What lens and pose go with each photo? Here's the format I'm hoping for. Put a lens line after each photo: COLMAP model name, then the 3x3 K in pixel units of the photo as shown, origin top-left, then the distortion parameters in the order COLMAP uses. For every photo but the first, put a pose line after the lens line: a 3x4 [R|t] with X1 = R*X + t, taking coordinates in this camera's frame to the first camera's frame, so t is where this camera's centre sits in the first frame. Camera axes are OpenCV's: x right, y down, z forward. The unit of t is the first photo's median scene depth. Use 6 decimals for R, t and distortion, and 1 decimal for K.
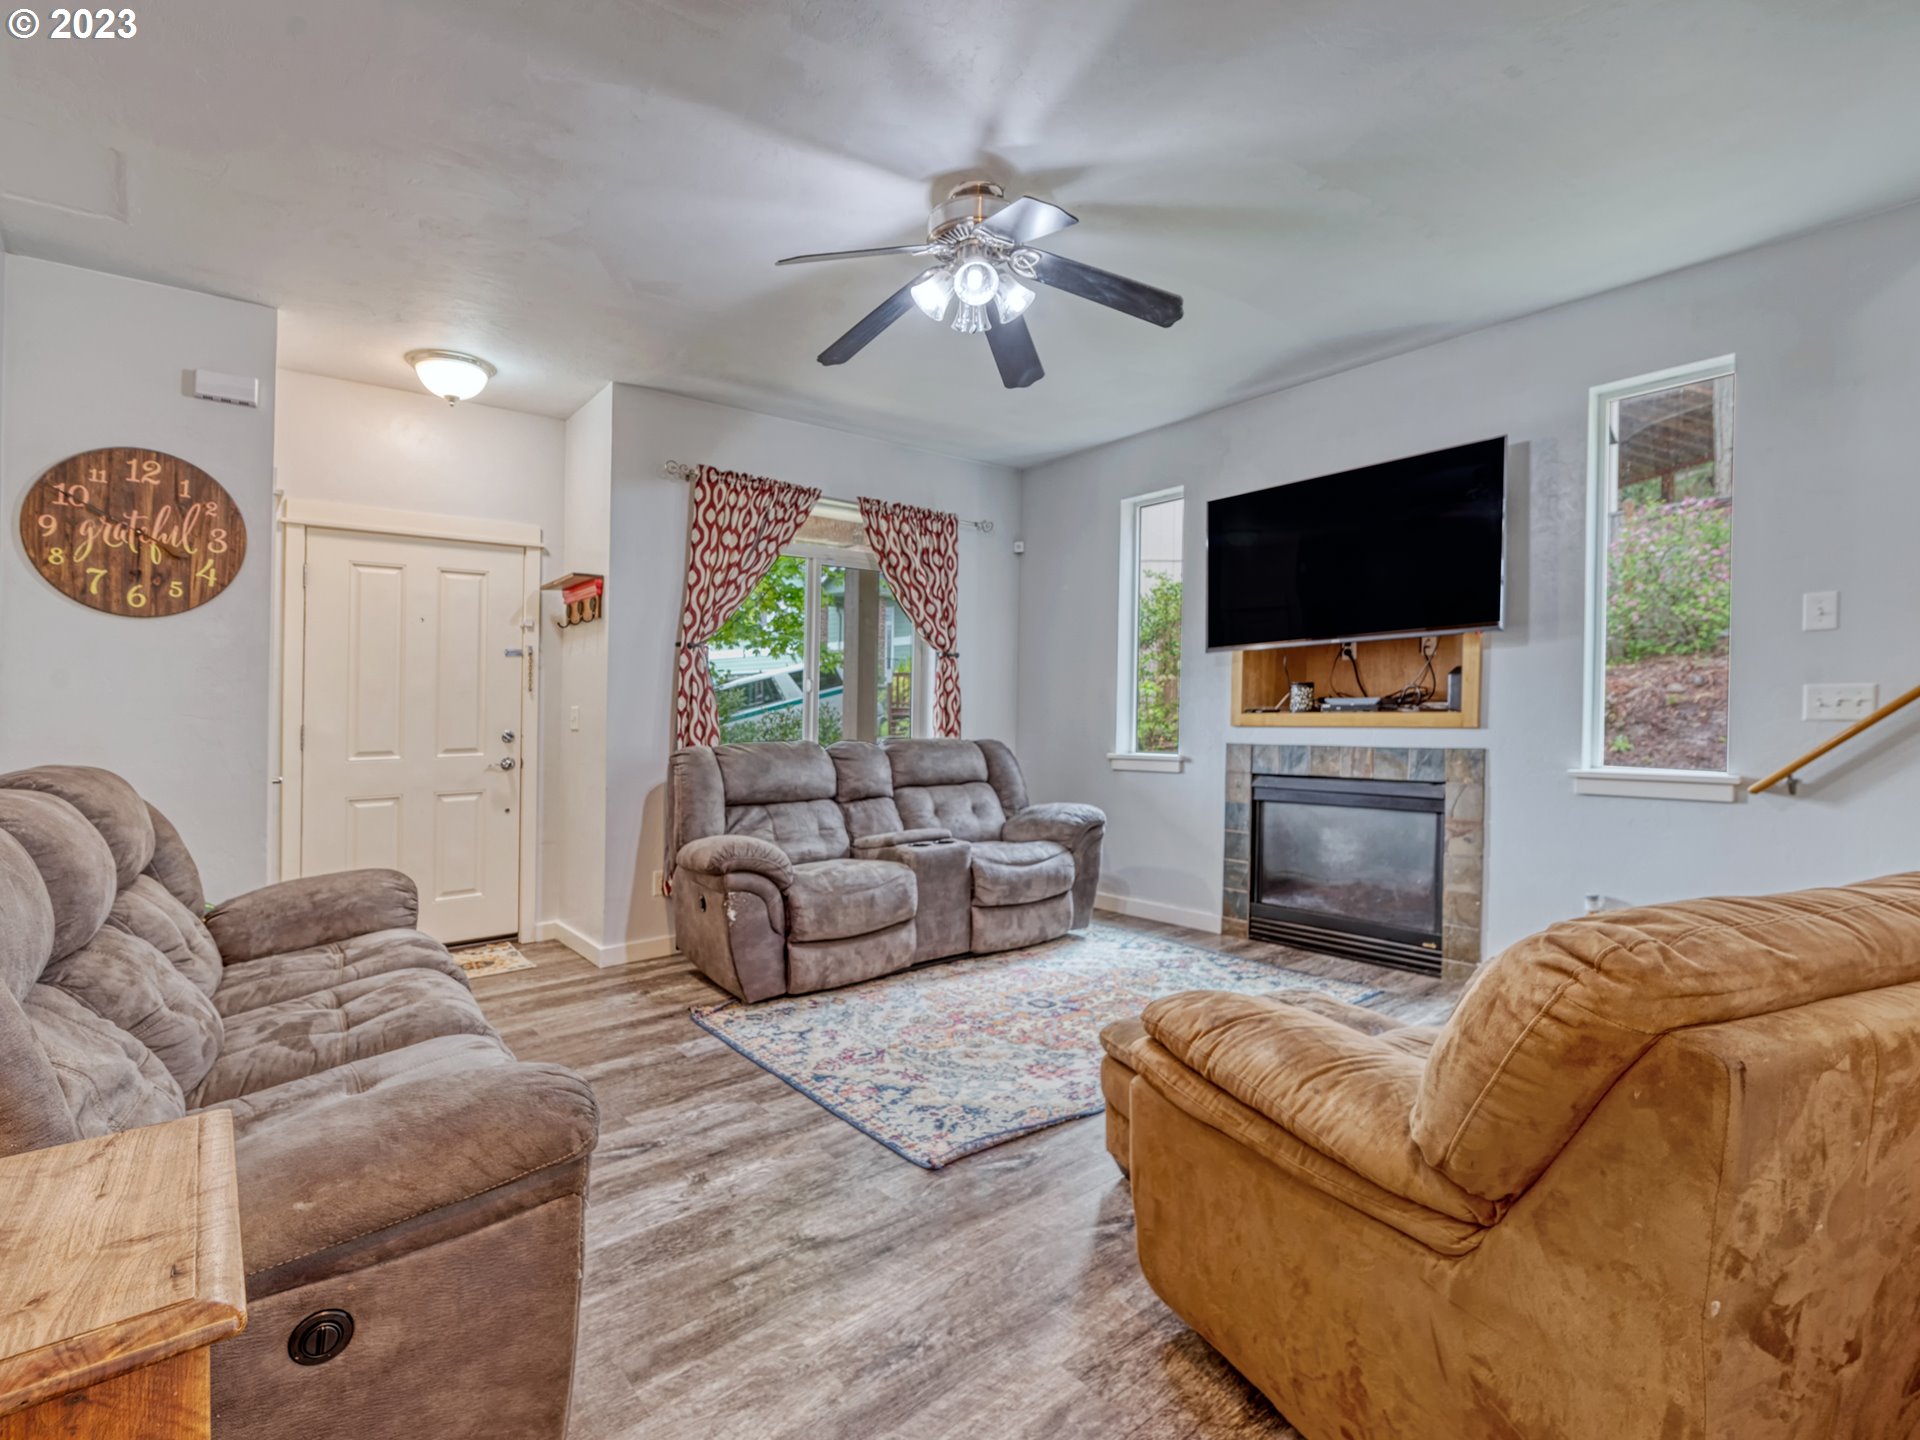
lens RADIAL K [[935.9, 0, 960.0], [0, 935.9, 720.0], [0, 0, 1]] dist [-0.000962, -0.000683]
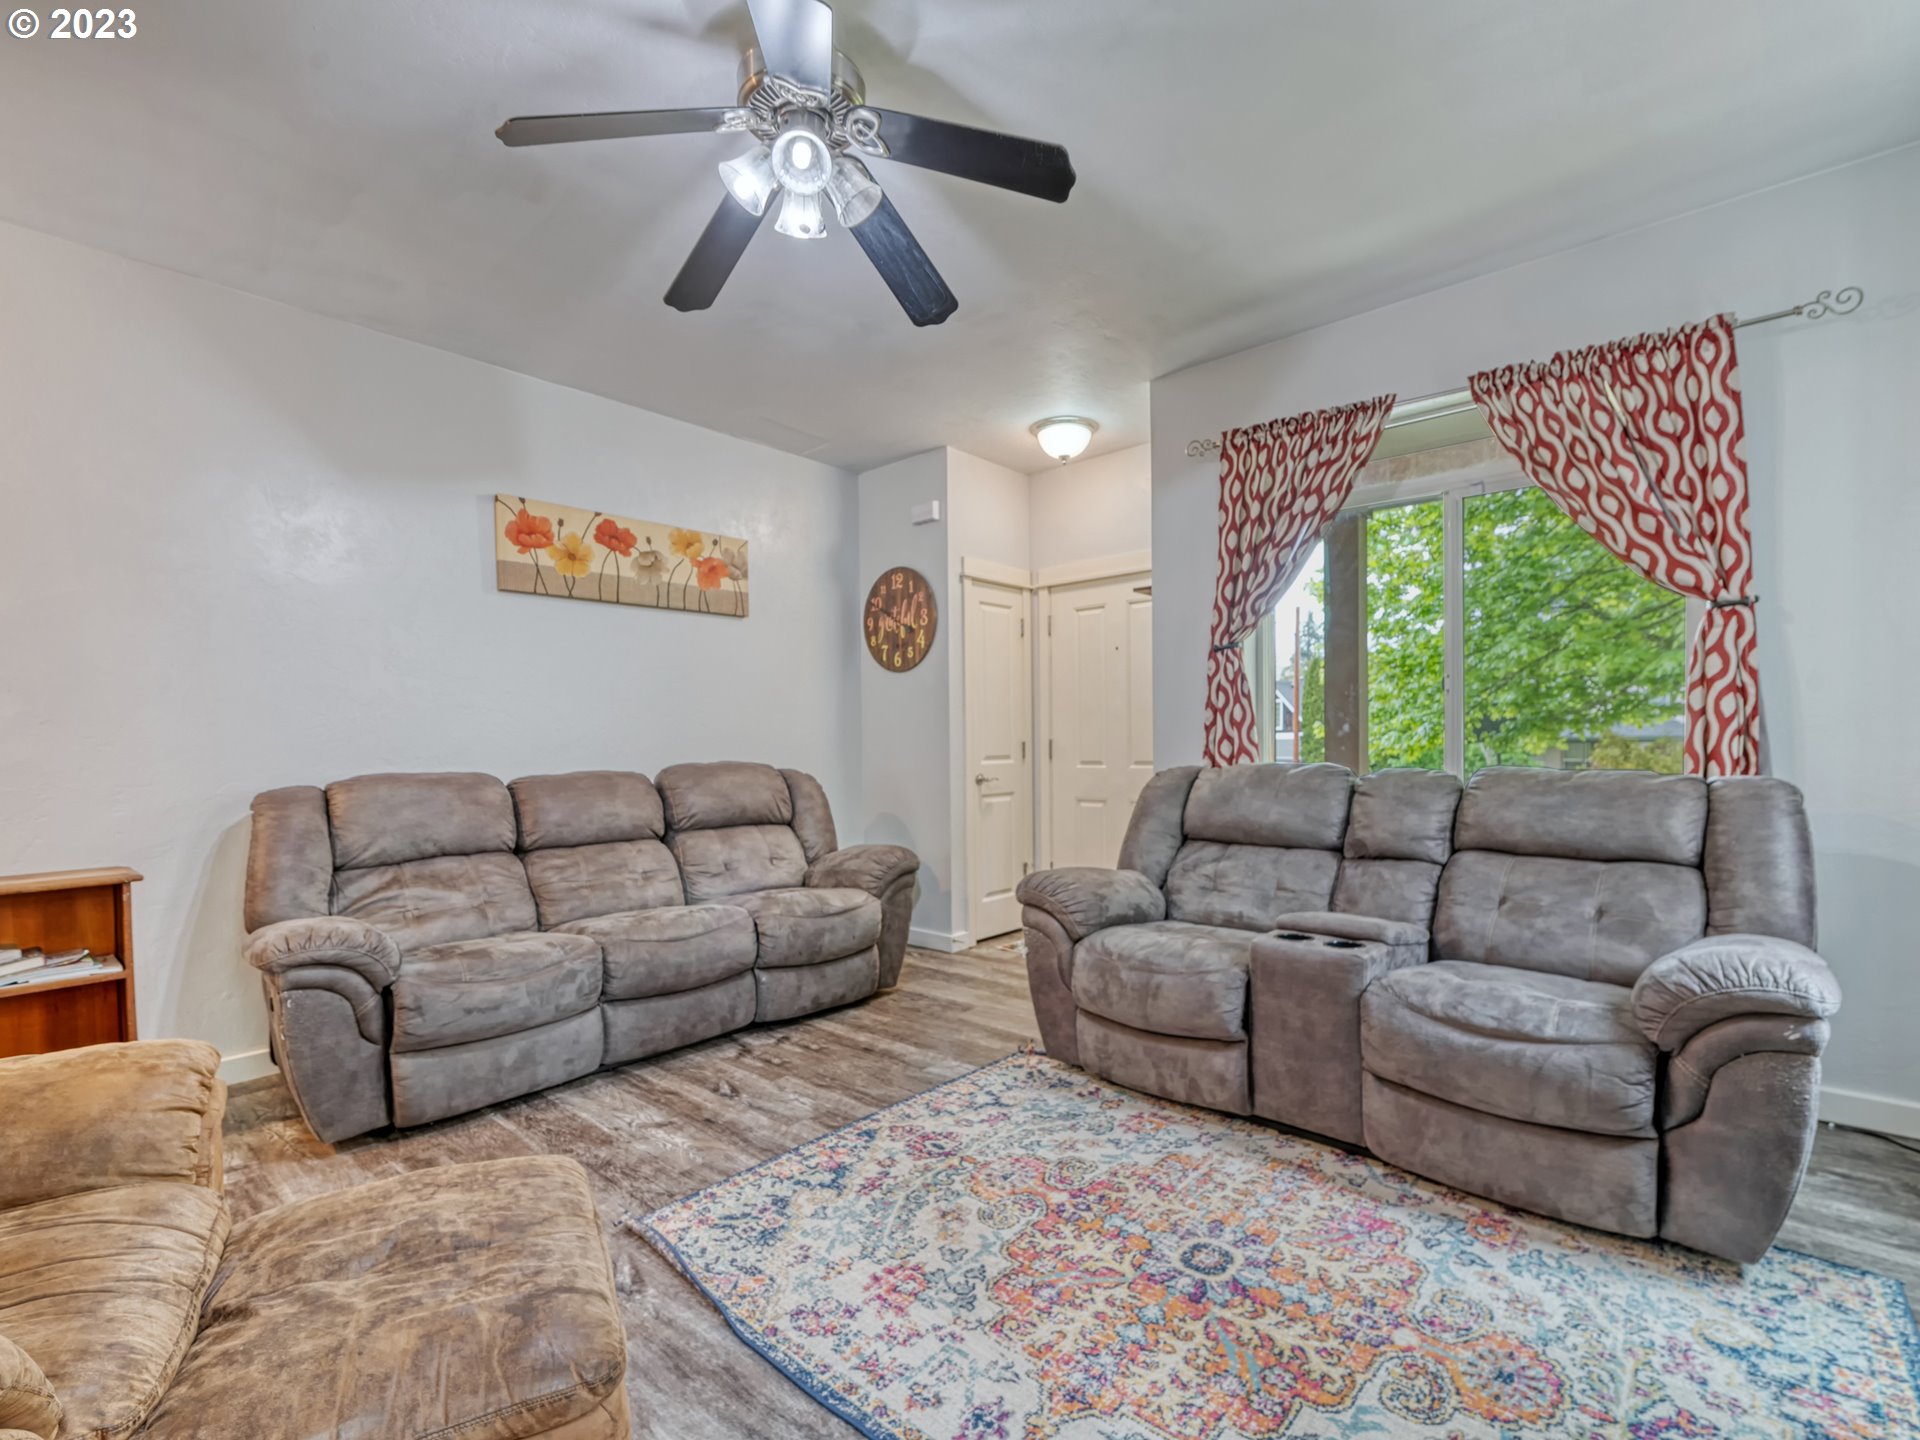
lens RADIAL K [[891.1, 0, 972.1], [0, 891.1, 740.9], [0, 0, 1]] dist [-0.005763, -0.001798]
pose [[0.144136, 0.008826, -0.989519, 0.584405], [0.004357, 0.999945, 0.009554, -0.004909], [0.989548, -0.005689, 0.144089, 0.799274]]
